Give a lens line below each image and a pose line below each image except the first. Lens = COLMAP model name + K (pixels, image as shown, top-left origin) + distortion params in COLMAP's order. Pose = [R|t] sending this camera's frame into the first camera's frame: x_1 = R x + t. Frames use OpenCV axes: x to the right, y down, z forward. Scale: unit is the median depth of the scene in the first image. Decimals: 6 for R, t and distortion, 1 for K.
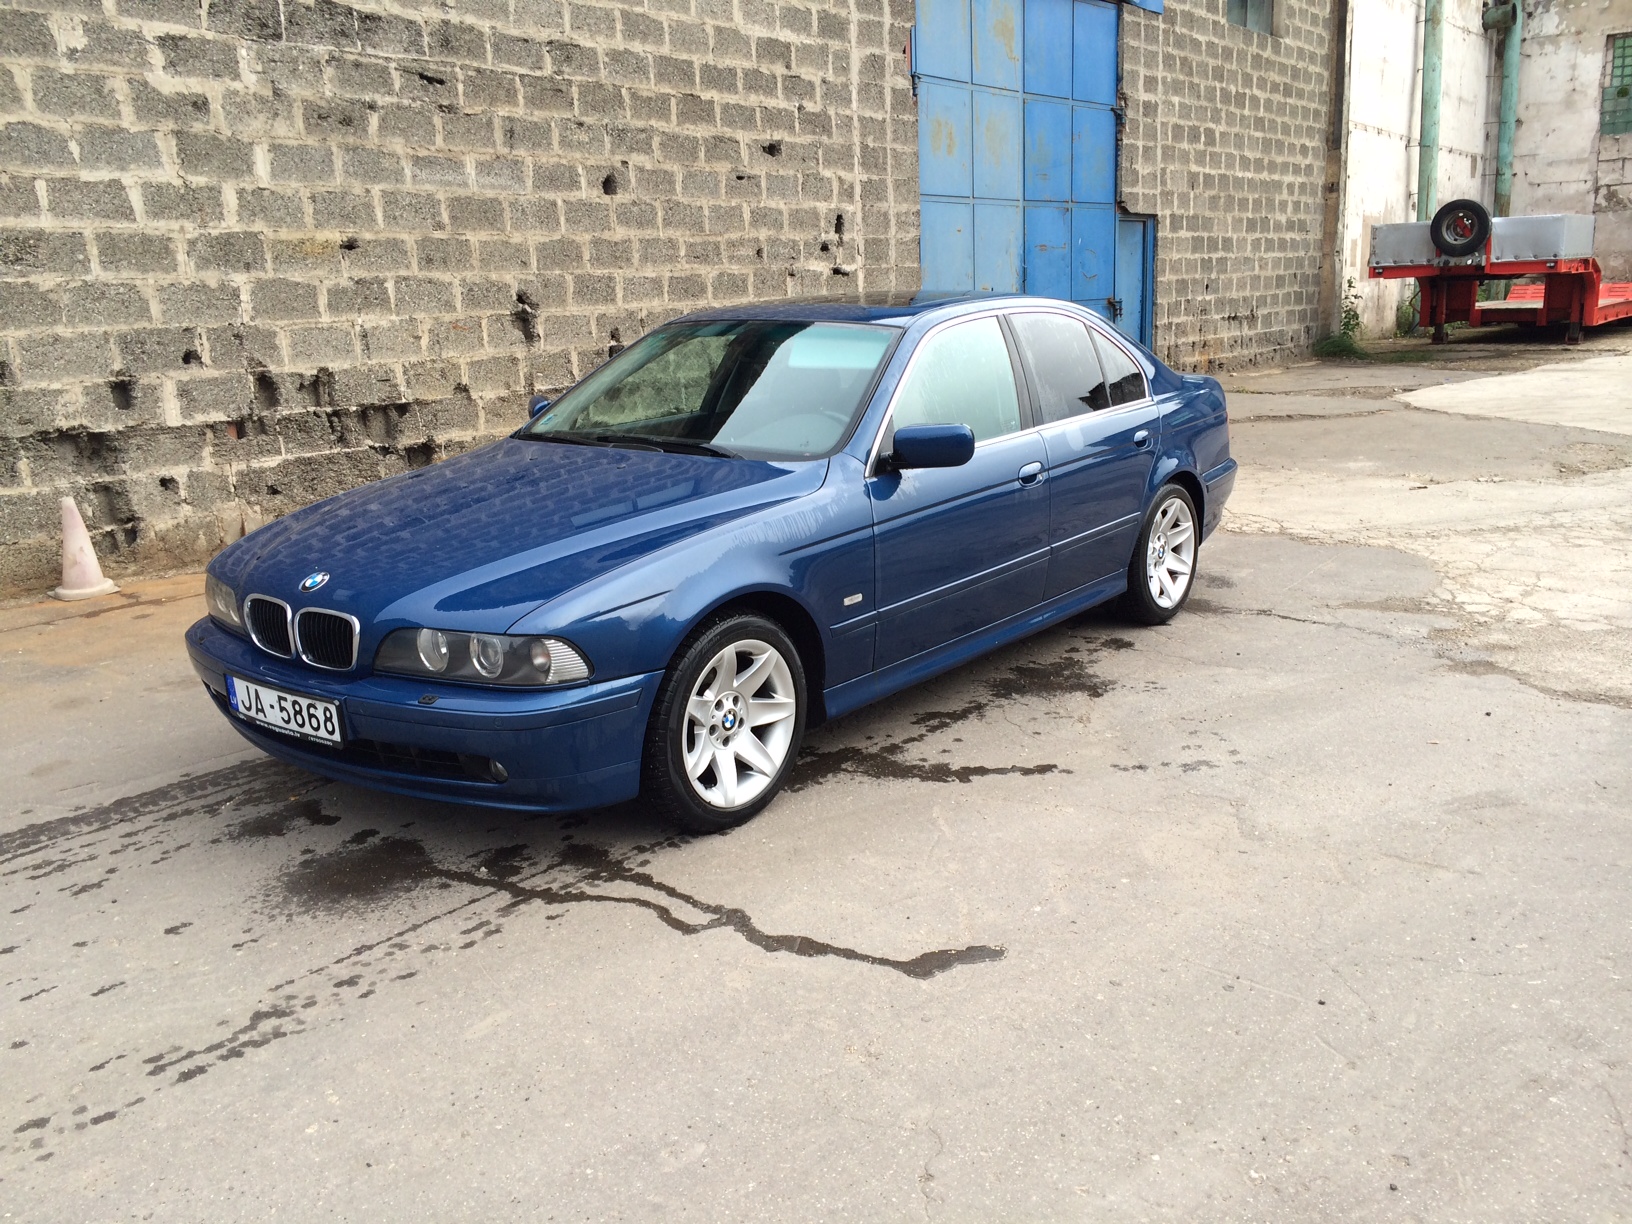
lens RADIAL K [[1352.3, 0, 816.0], [0, 1352.3, 612.0], [0, 0, 1]] dist [0.084702, -0.116899]
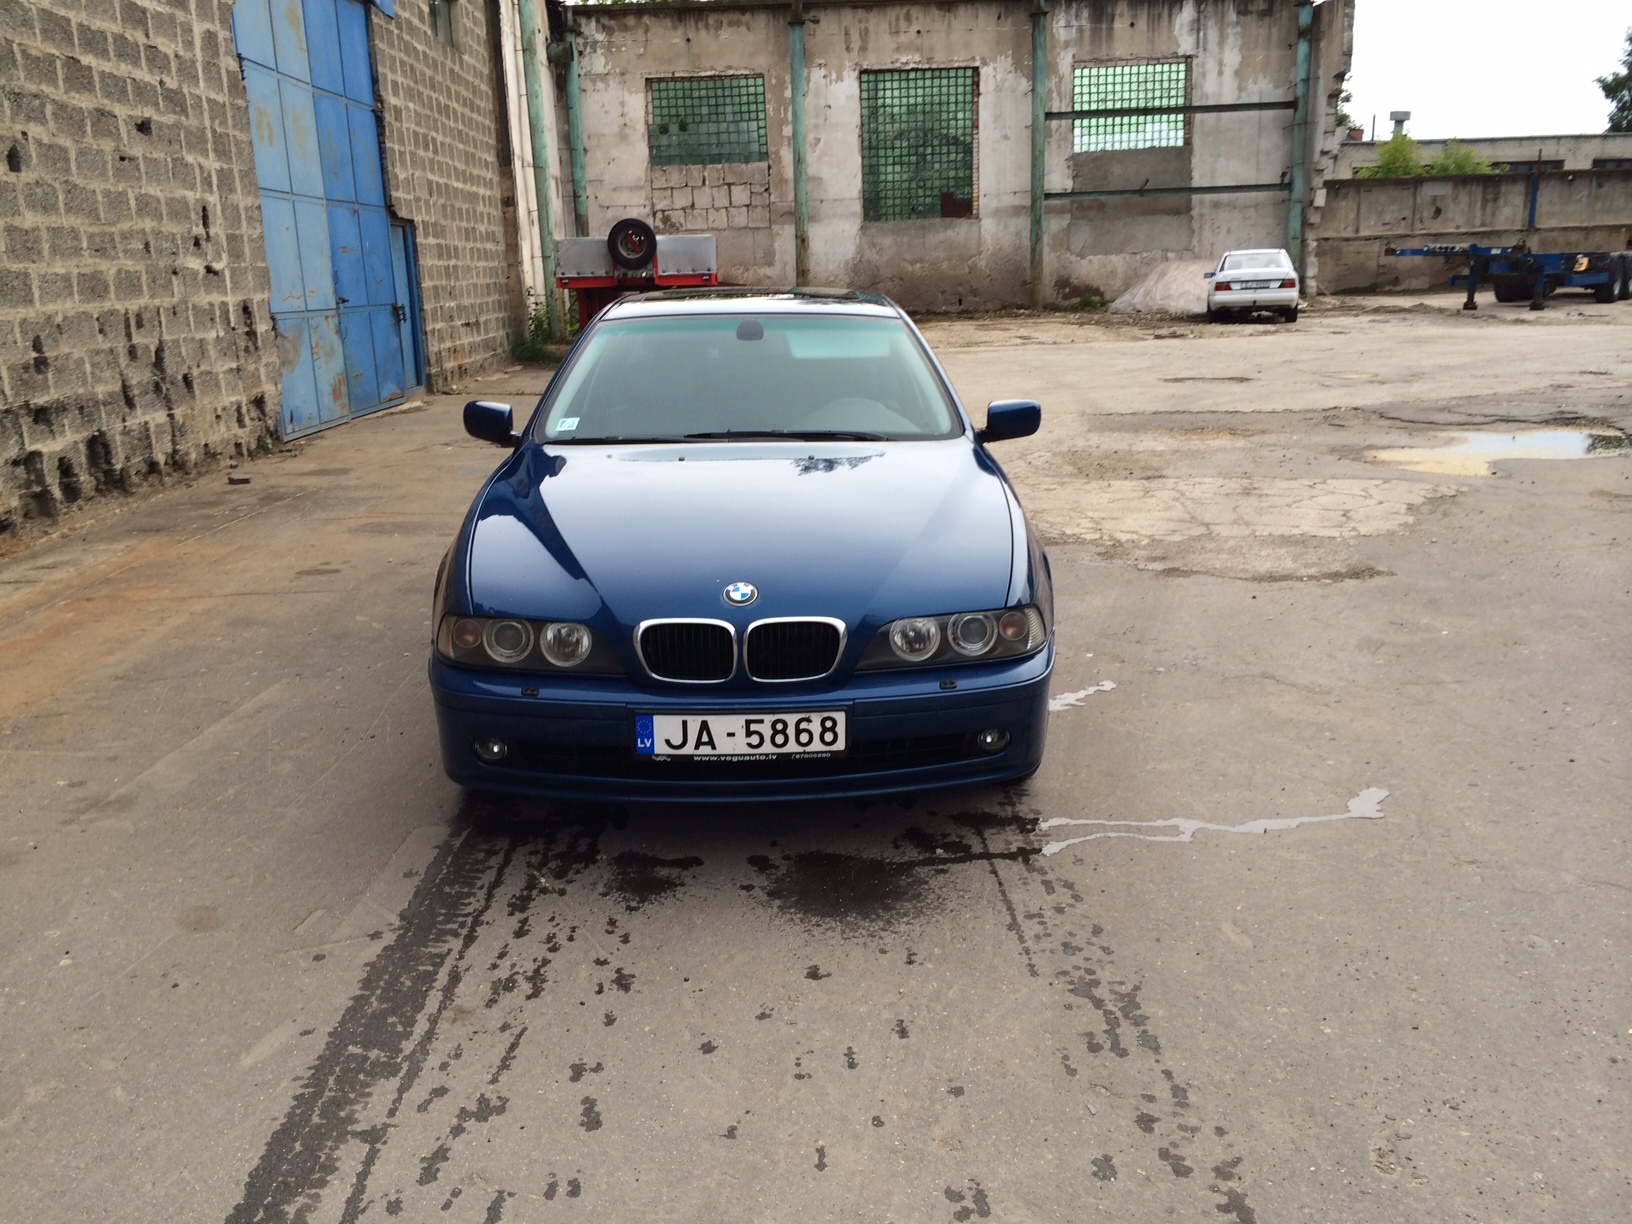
lens RADIAL K [[1352.3, 0, 816.0], [0, 1352.3, 612.0], [0, 0, 1]] dist [0.084702, -0.116899]
pose [[0.783686, -0.140426, 0.605076, -0.271730], [0.144474, 0.988603, 0.042314, -0.012900], [-0.604122, 0.054257, 0.795042, 0.072793]]
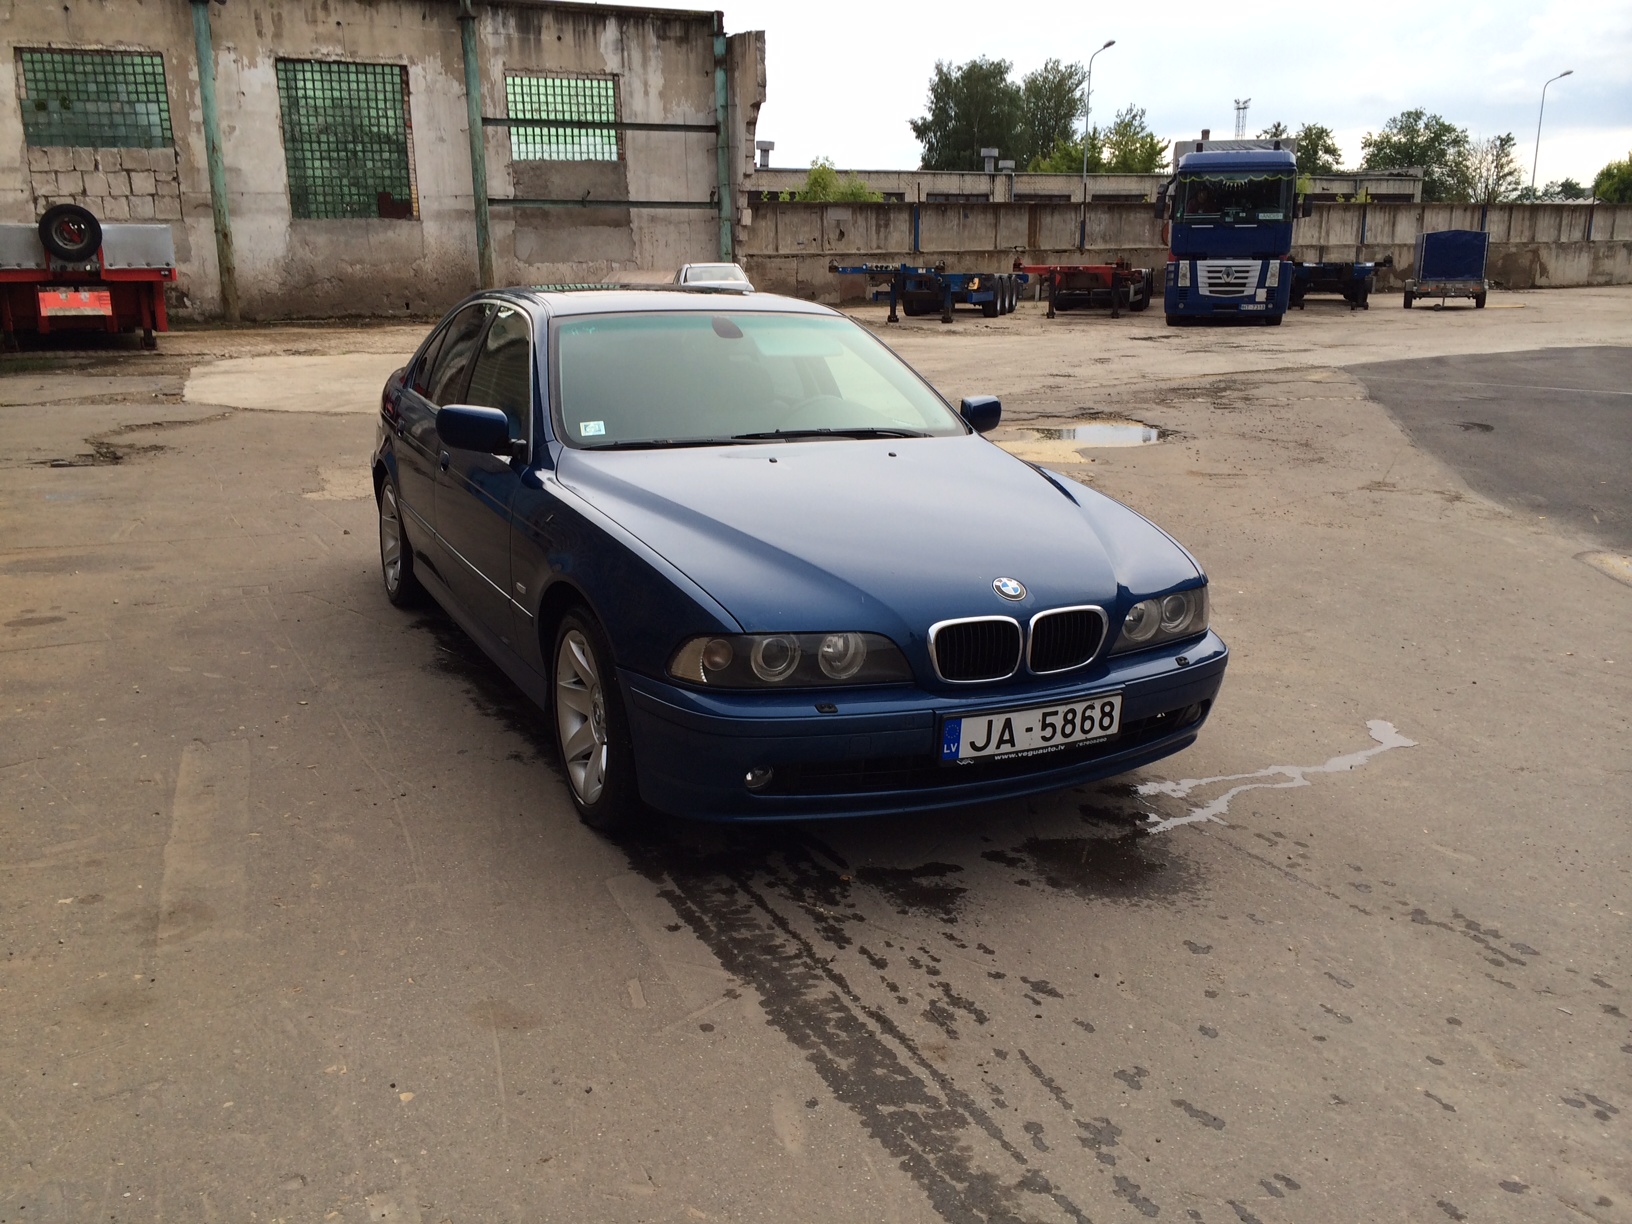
lens RADIAL K [[1345.7, 0, 797.9], [0, 1345.7, 602.3], [0, 0, 1]] dist [0.080313, -0.113689]
pose [[0.466848, -0.181872, 0.865434, -0.375894], [0.192520, 0.976054, 0.101266, -0.040979], [-0.863127, 0.119338, 0.490683, 0.207694]]
